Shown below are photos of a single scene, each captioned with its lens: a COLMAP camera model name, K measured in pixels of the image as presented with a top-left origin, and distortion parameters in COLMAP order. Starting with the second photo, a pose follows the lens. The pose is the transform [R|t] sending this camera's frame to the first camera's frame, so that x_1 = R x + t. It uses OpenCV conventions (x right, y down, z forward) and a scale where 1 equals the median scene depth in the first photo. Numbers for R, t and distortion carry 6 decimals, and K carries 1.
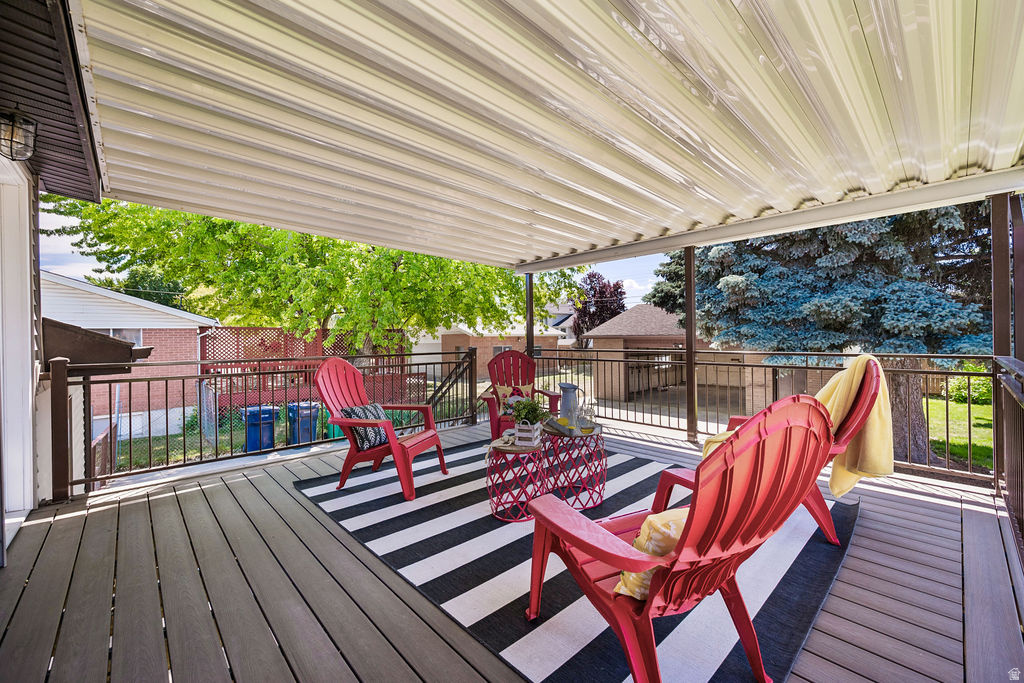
lens RADIAL K [[401.1, 0, 516.0], [0, 401.1, 341.6], [0, 0, 1]] dist [-0.002623, -0.000636]
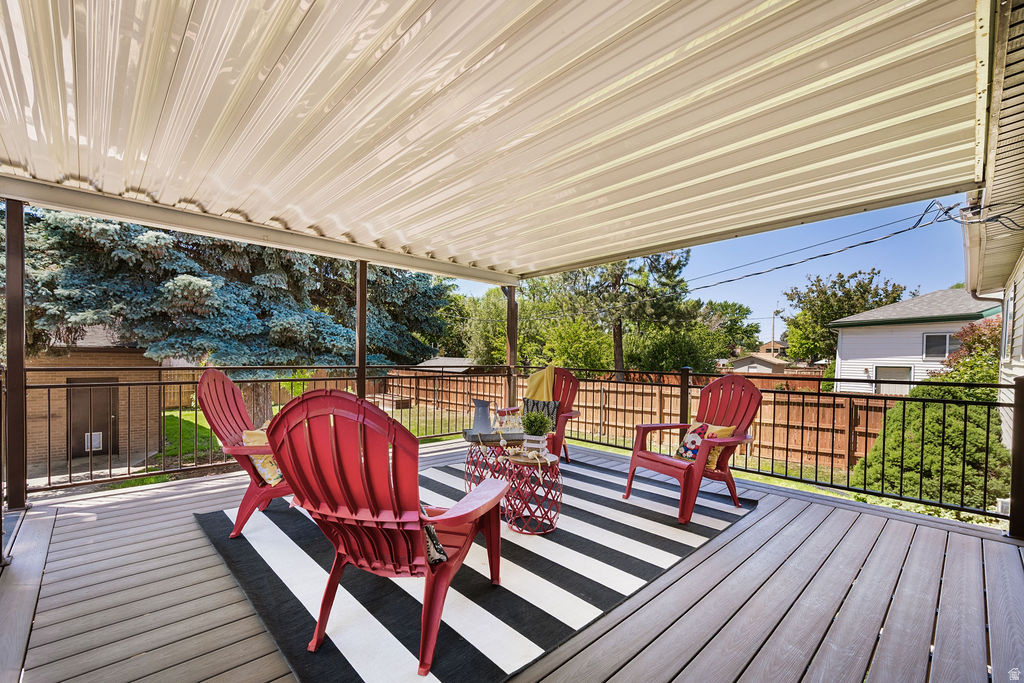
lens RADIAL K [[438.3, 0, 508.1], [0, 438.3, 356.9], [0, 0, 1]] dist [0.001255, 0.000119]
pose [[-0.023061, 0.006696, 0.999712, -0.369986], [-0.006491, 0.999955, -0.006848, 0.002338], [-0.999713, -0.006647, -0.023016, 0.373806]]
